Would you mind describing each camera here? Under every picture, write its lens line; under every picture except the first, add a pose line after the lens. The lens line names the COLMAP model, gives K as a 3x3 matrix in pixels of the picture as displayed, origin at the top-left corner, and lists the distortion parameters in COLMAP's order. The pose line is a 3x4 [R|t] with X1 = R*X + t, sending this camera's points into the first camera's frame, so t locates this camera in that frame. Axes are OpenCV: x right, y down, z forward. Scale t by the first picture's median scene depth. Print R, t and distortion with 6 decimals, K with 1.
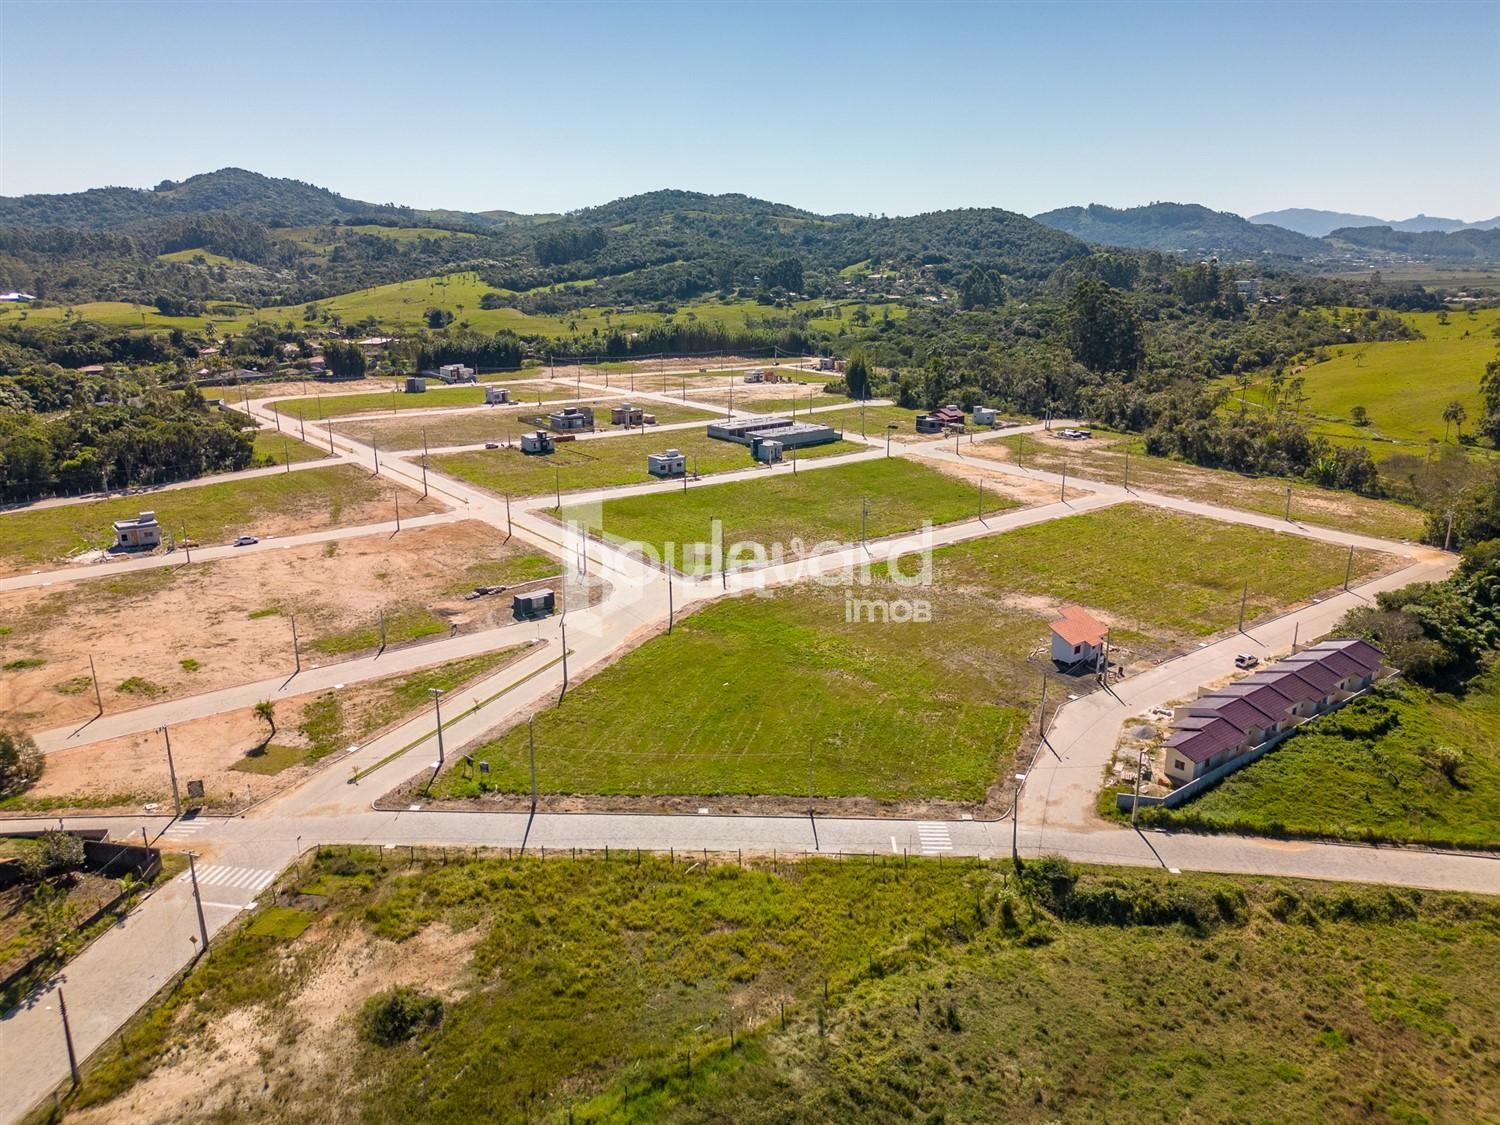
lens RADIAL K [[1069.8, 0, 744.8], [0, 1069.8, 579.0], [0, 0, 1]] dist [0.069020, -0.069099]
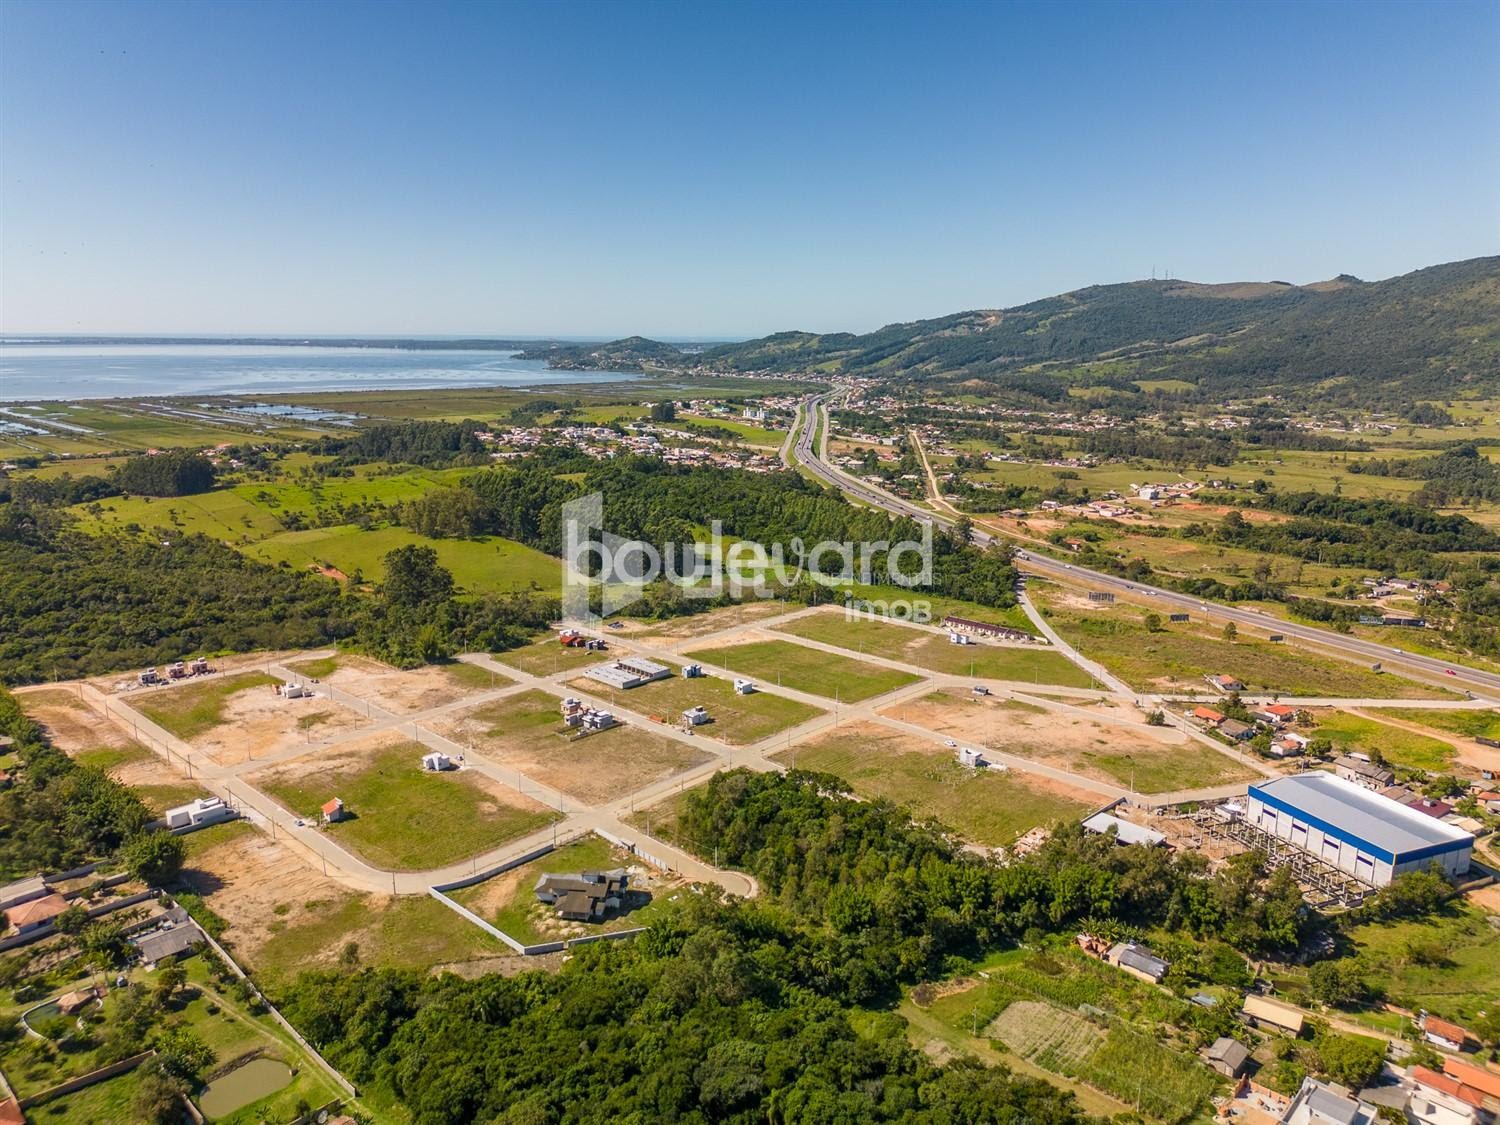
lens RADIAL K [[1044.1, 0, 744.2], [0, 1044.1, 580.4], [0, 0, 1]] dist [0.077515, -0.081352]
pose [[-0.140727, -0.224724, 0.964207, -0.508123], [0.289139, 0.922113, 0.257113, -0.213391], [-0.946887, 0.314972, -0.064790, 0.314596]]
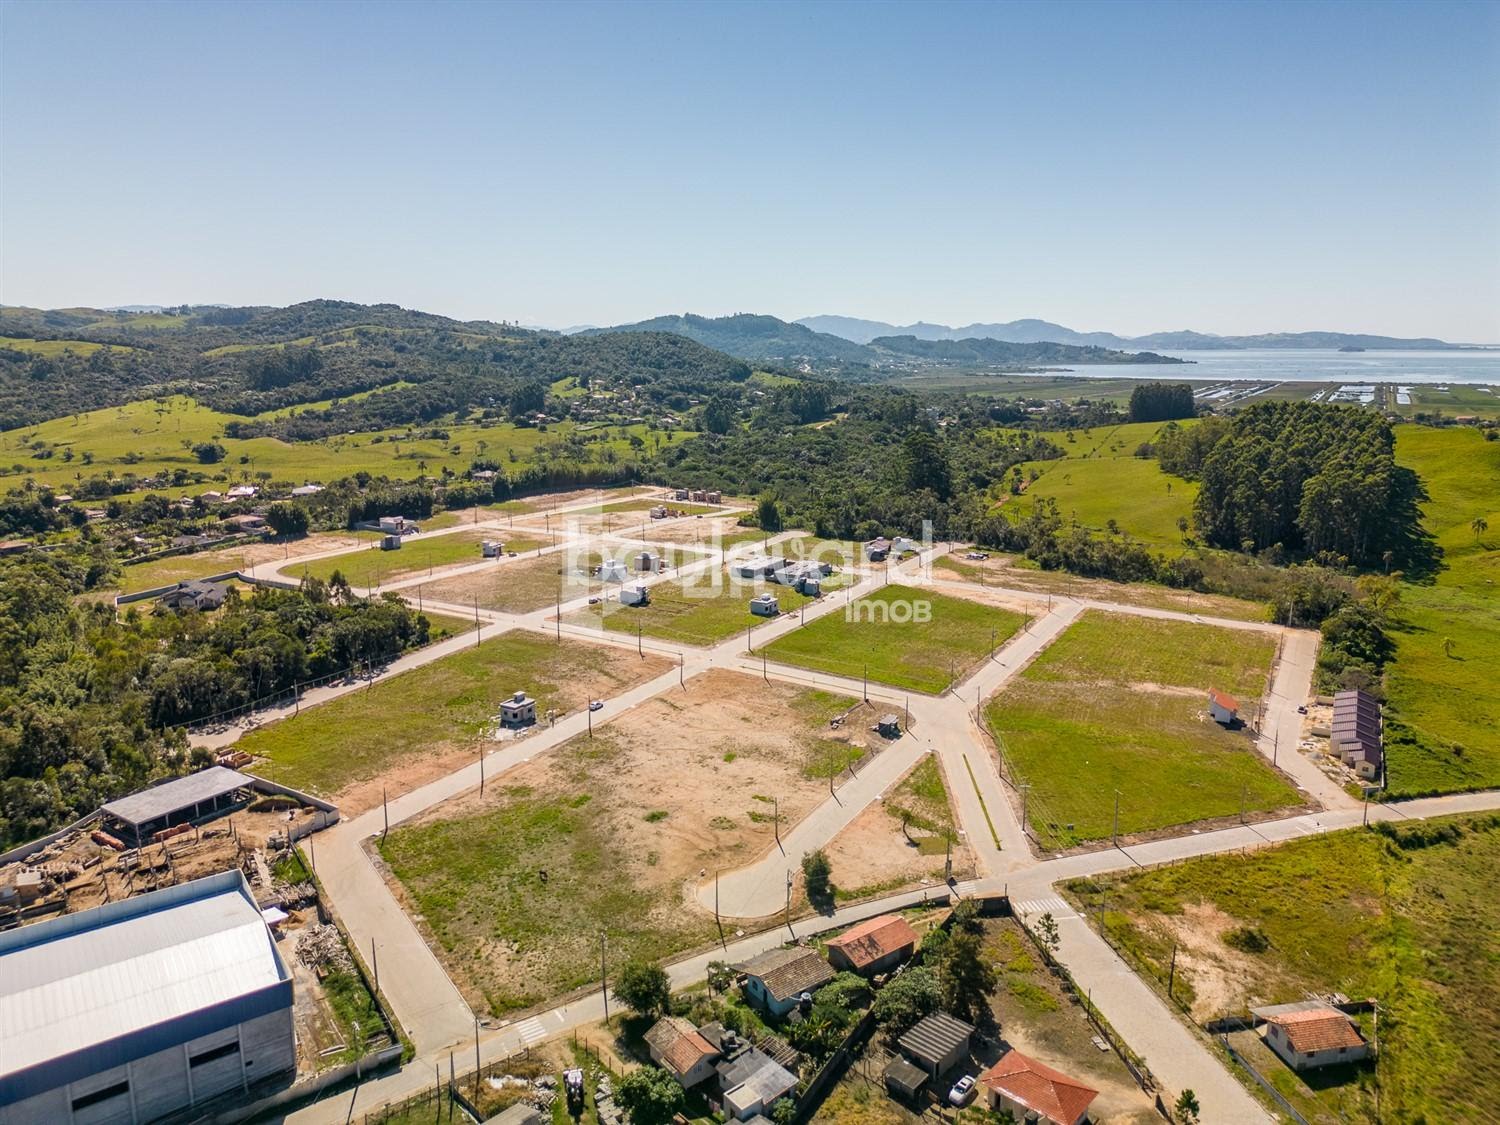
lens RADIAL K [[1037.2, 0, 743.8], [0, 1037.2, 579.8], [0, 0, 1]] dist [0.082955, -0.092854]
pose [[0.929539, -0.075507, 0.360909, -0.162819], [0.101696, 0.993343, -0.054103, -0.021958], [-0.354422, 0.086994, 0.931030, -0.048132]]
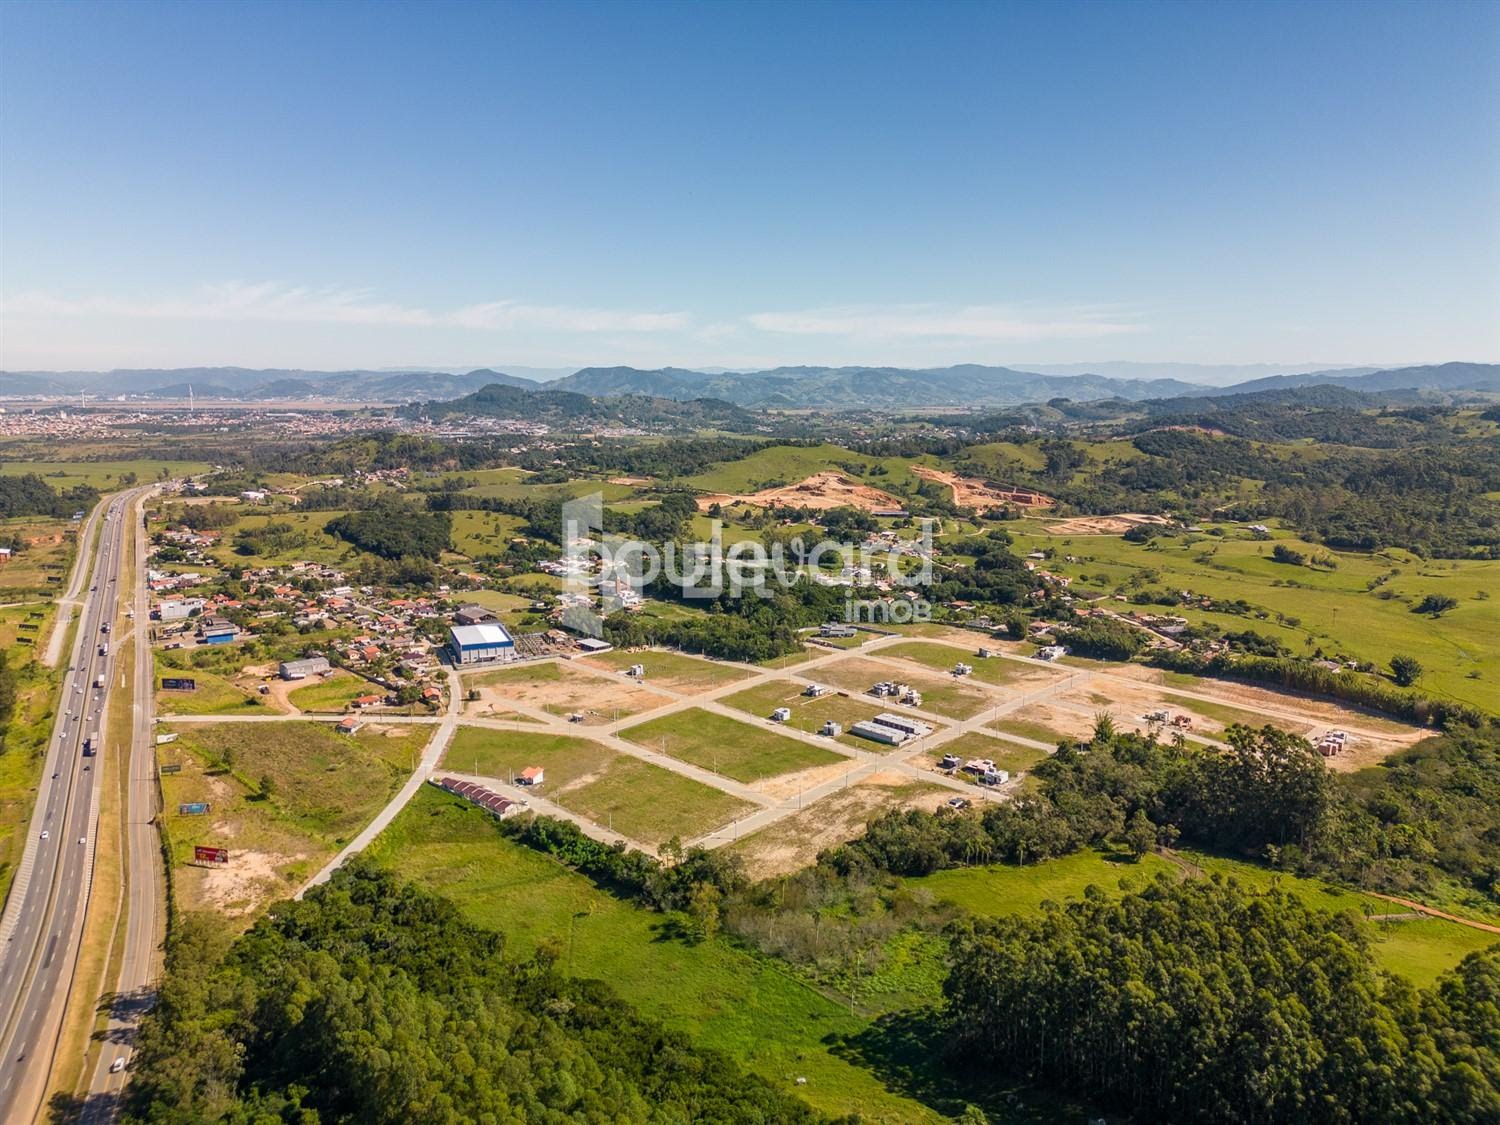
lens RADIAL K [[1032.2, 0, 745.7], [0, 1032.2, 591.3], [0, 0, 1]] dist [0.091337, -0.109611]
pose [[0.142087, 0.199550, -0.969531, 0.540412], [-0.294752, 0.943566, 0.151010, -0.183312], [0.944951, 0.264315, 0.192886, 0.144362]]
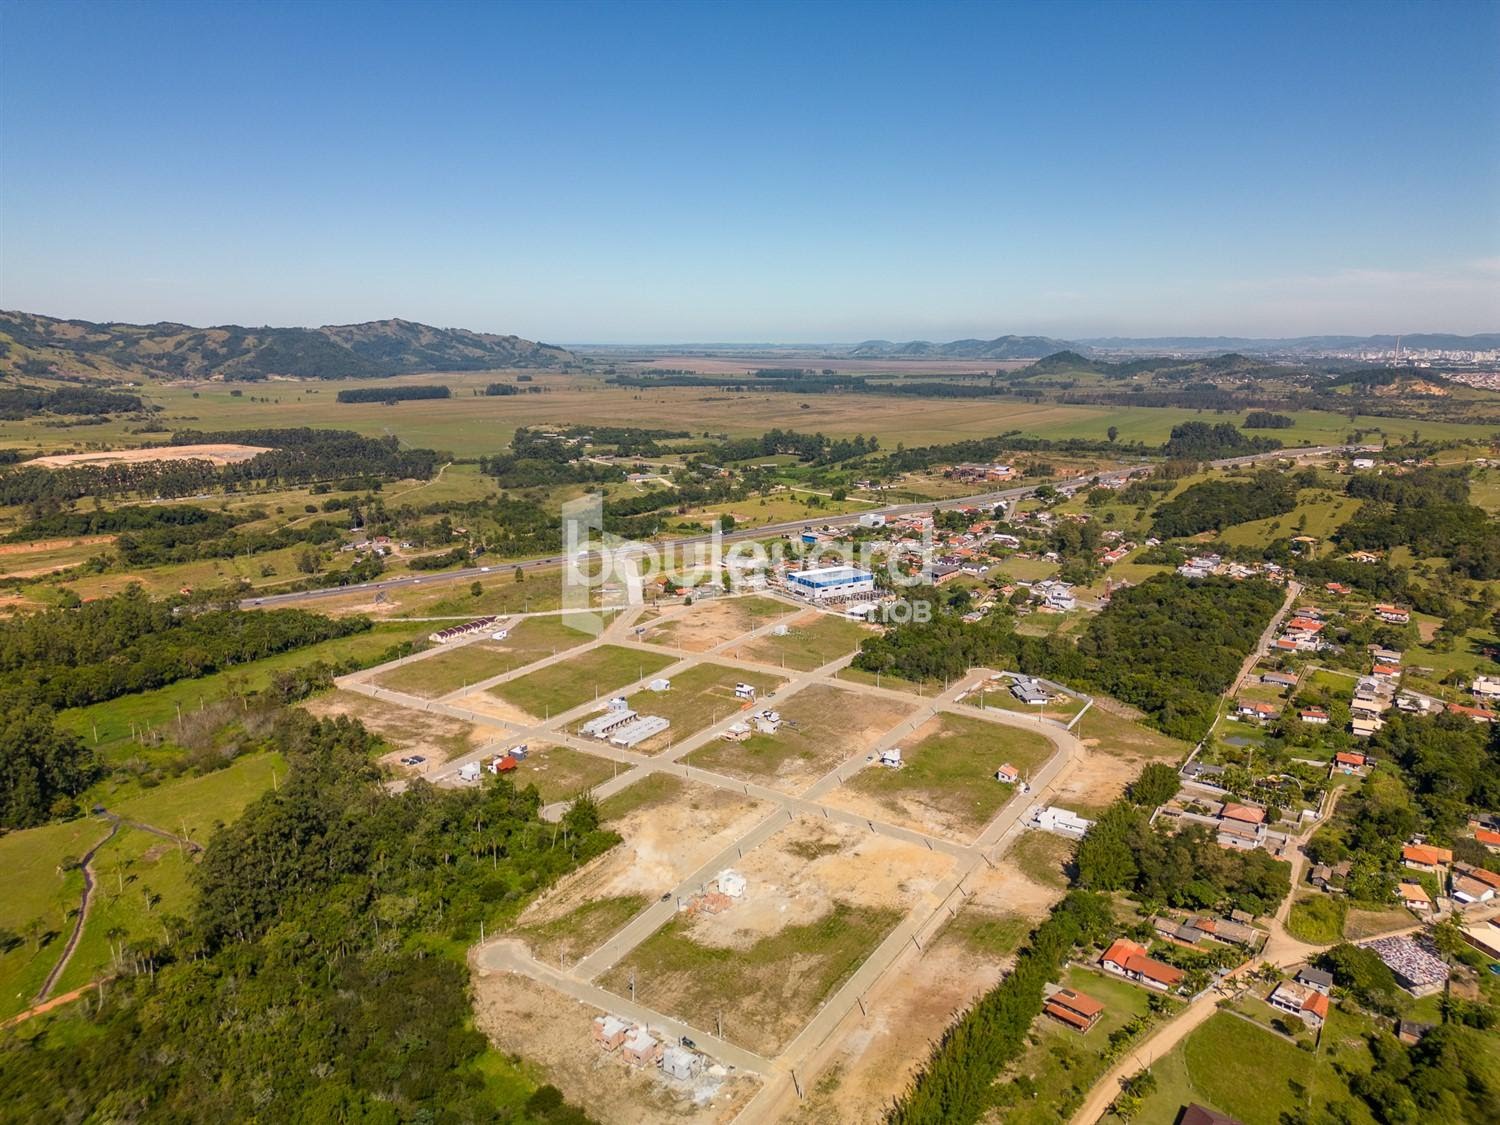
lens RADIAL K [[1037.5, 0, 743.4], [0, 1037.5, 590.4], [0, 0, 1]] dist [0.088832, -0.093579]
pose [[-0.949859, 0.076863, -0.303086, 0.104572], [-0.089016, 0.862734, 0.497761, -0.367869], [0.299741, 0.499782, -0.812633, 0.753531]]
